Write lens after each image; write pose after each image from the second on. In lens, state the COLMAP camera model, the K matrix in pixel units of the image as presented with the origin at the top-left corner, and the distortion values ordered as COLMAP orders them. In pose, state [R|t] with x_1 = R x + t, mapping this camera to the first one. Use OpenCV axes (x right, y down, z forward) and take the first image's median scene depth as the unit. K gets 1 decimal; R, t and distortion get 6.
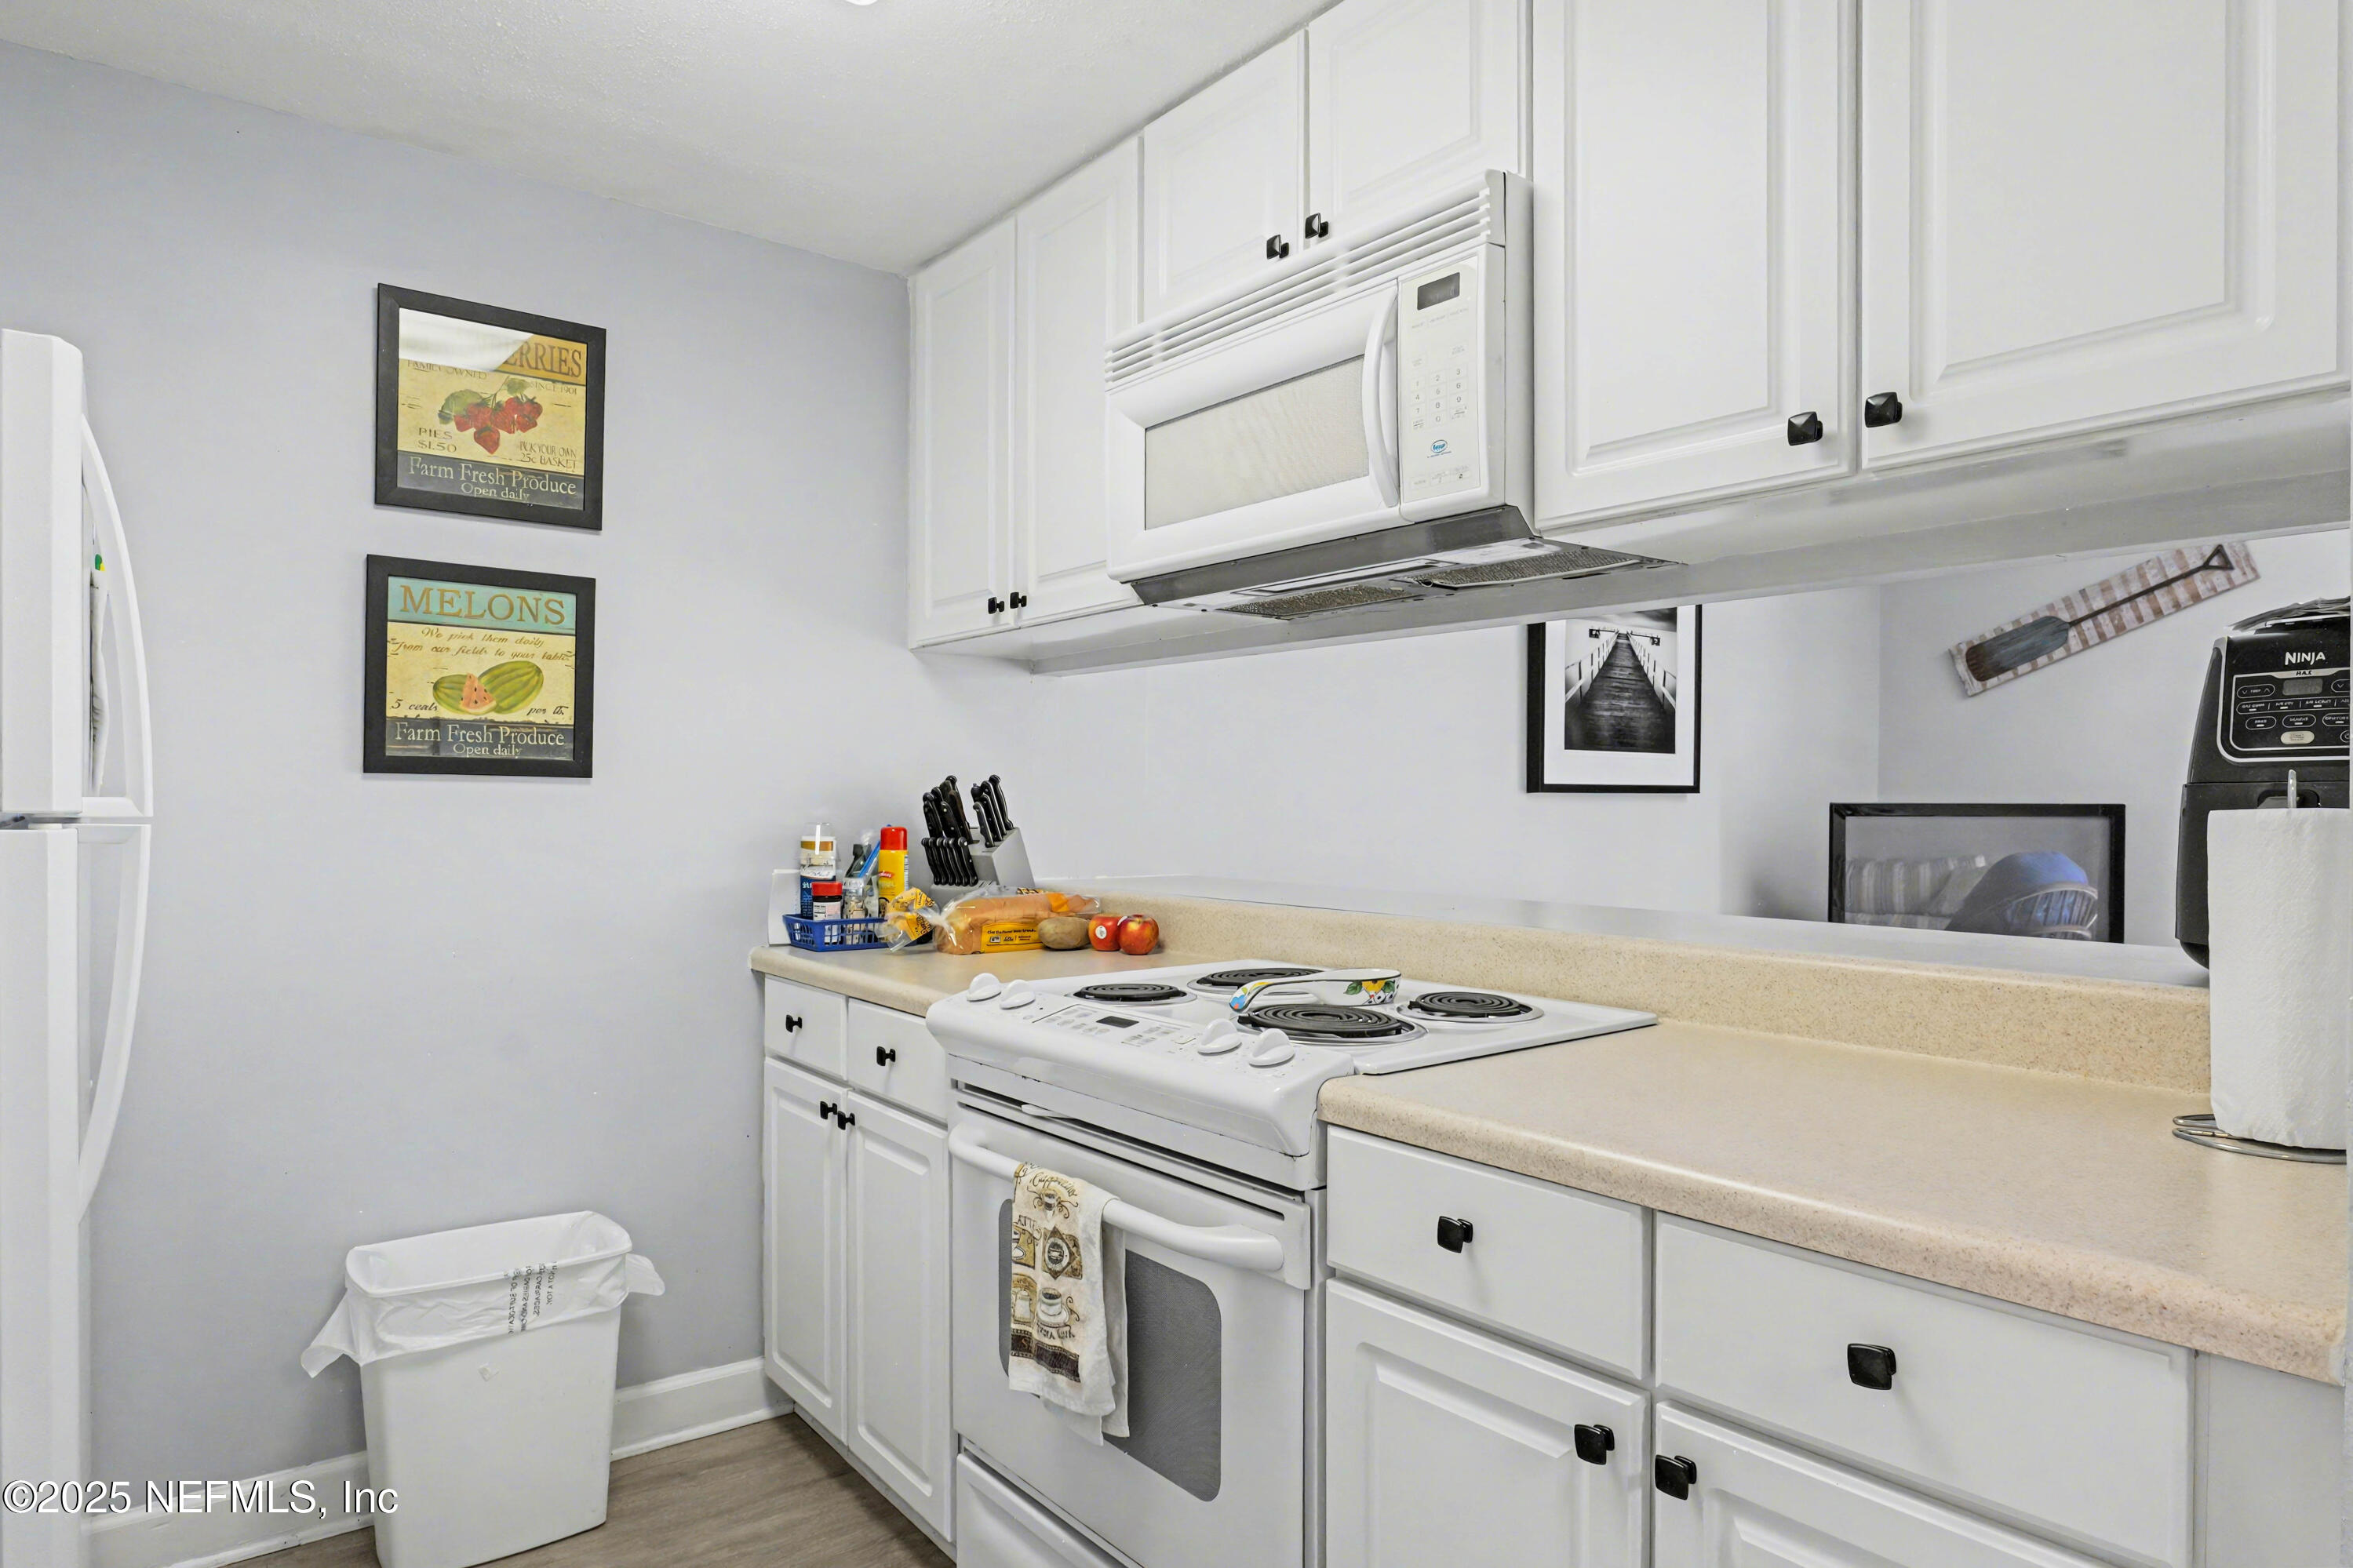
lens RADIAL K [[1387.8, 0, 1191.3], [0, 1387.8, 794.7], [0, 0, 1]] dist [-0.013315, 0.004974]
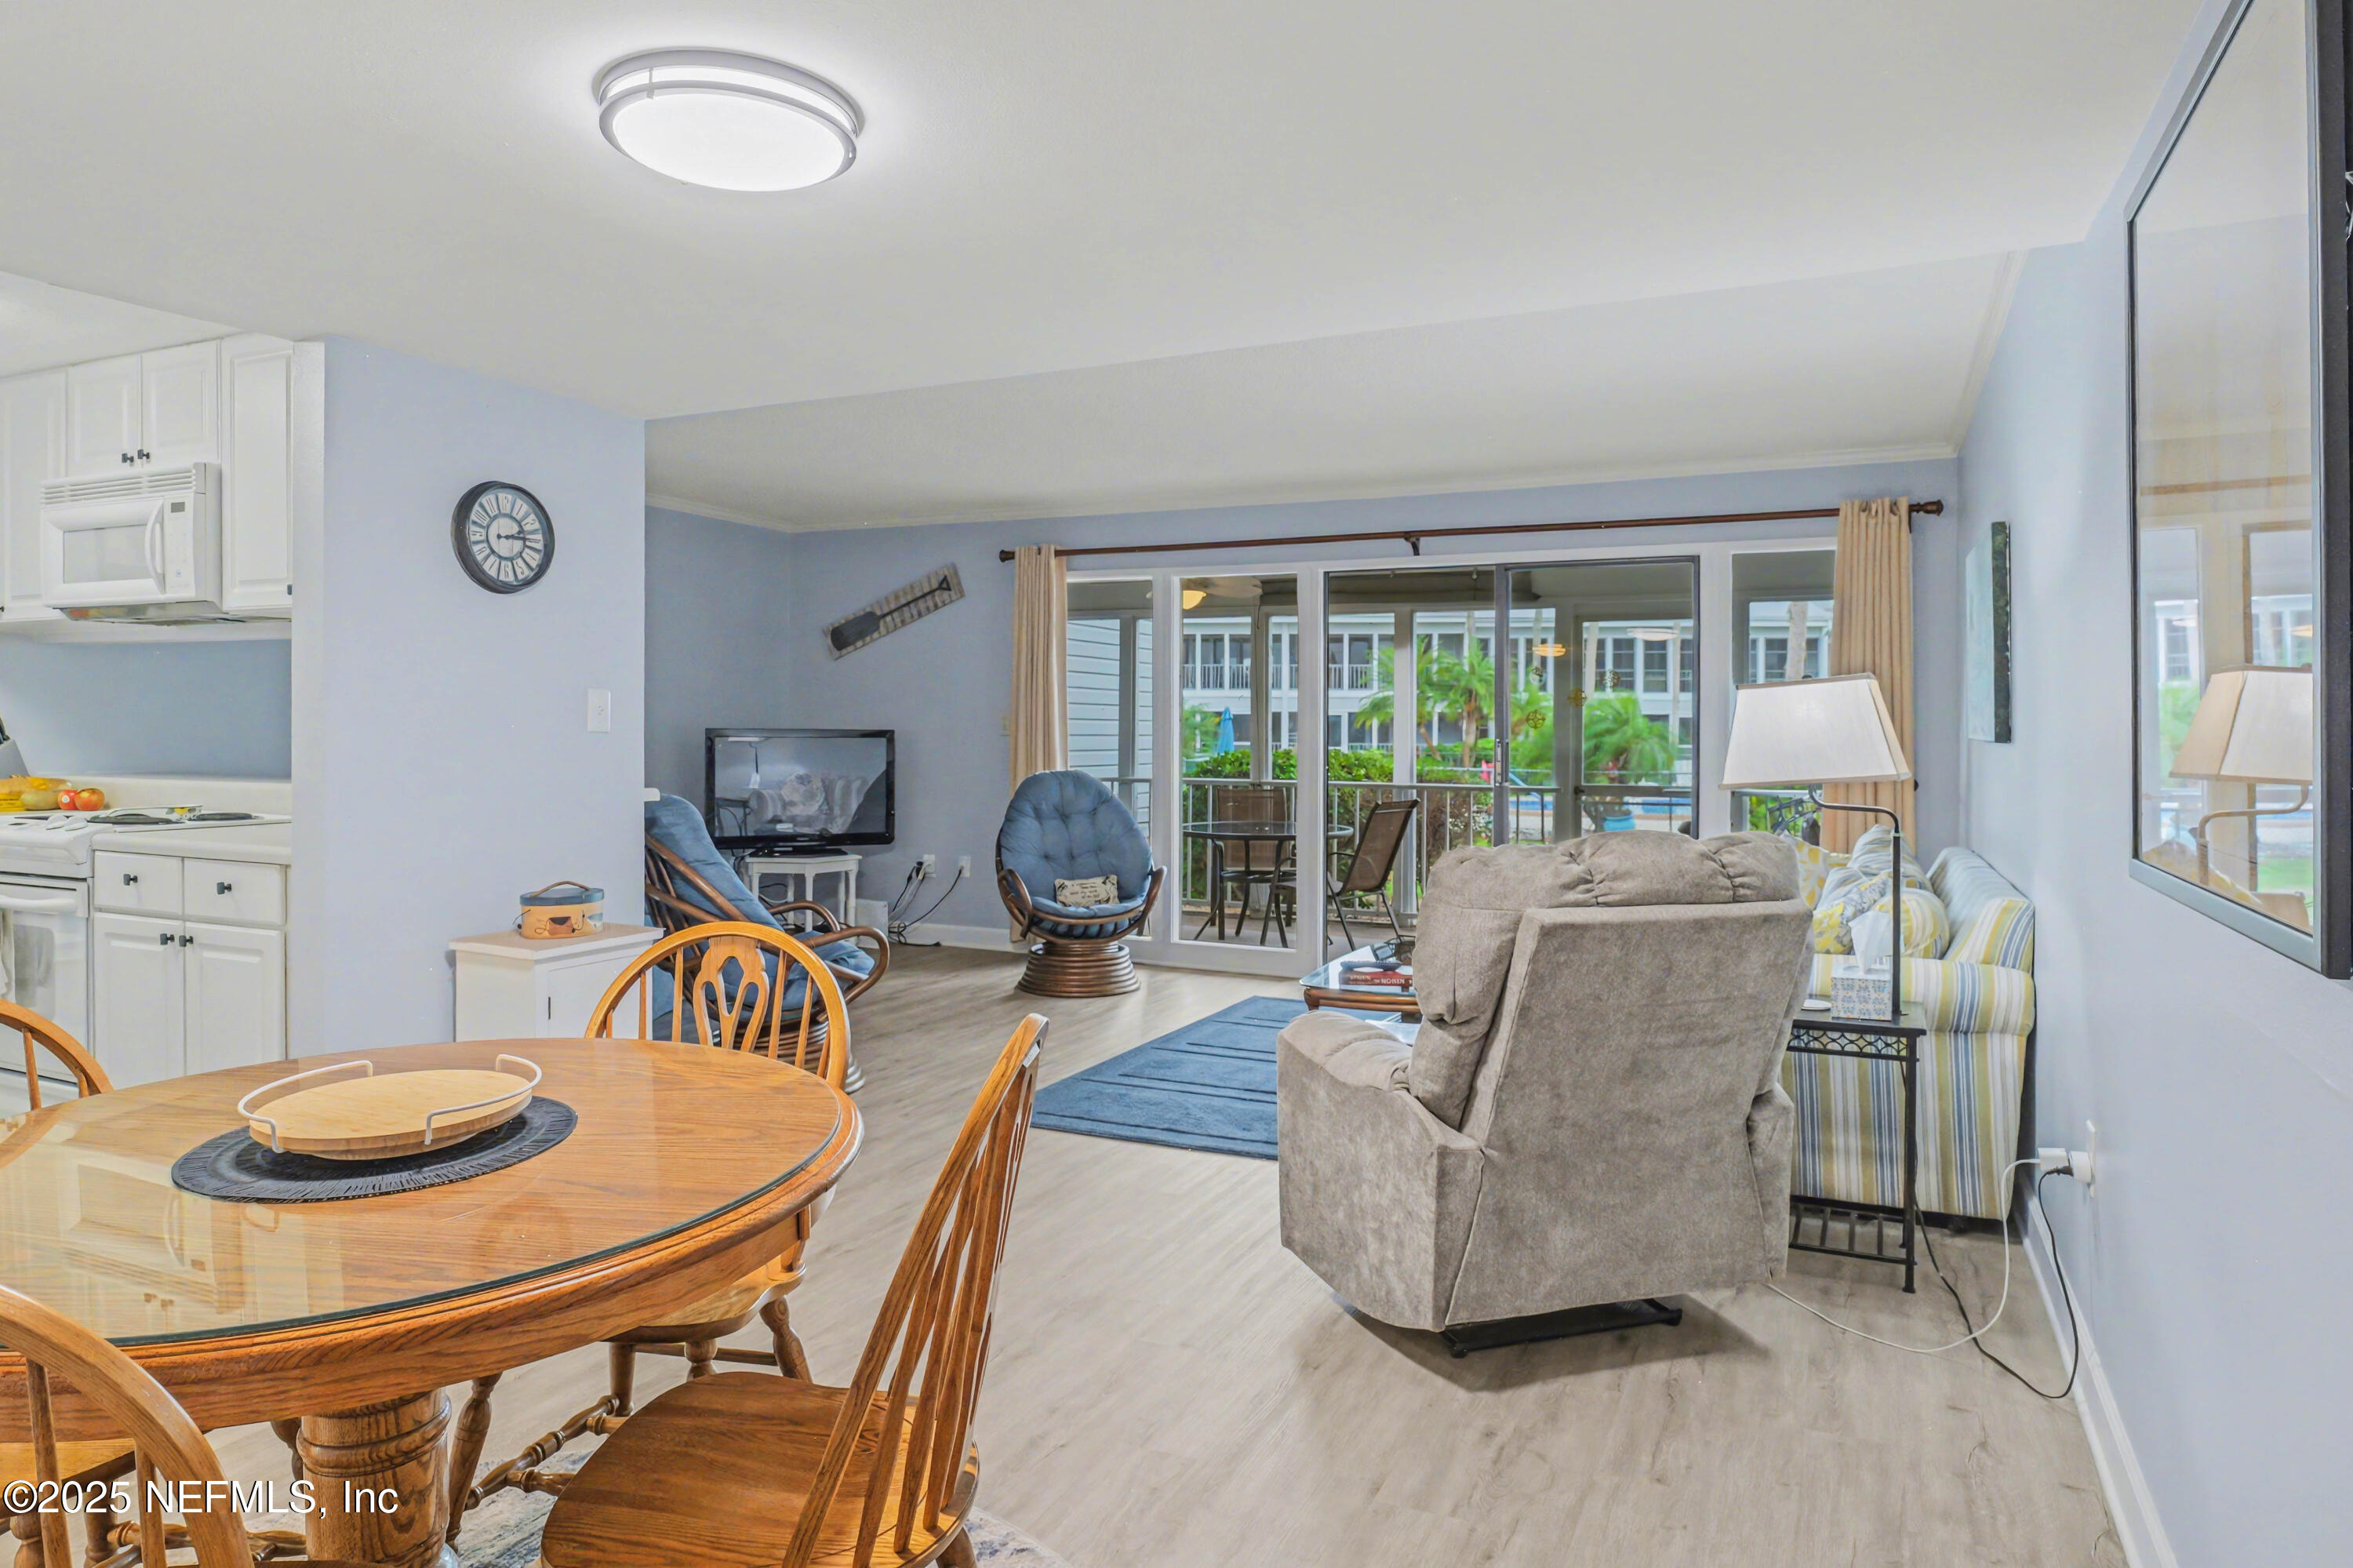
lens RADIAL K [[1388.1, 0, 1156.0], [0, 1388.1, 740.1], [0, 0, 1]] dist [-0.013315, 0.004974]
pose [[0.894894, -0.002116, 0.446275, 0.232306], [-0.003626, 0.999921, 0.012012, -0.000496], [-0.446265, -0.012367, 0.894815, -0.692950]]
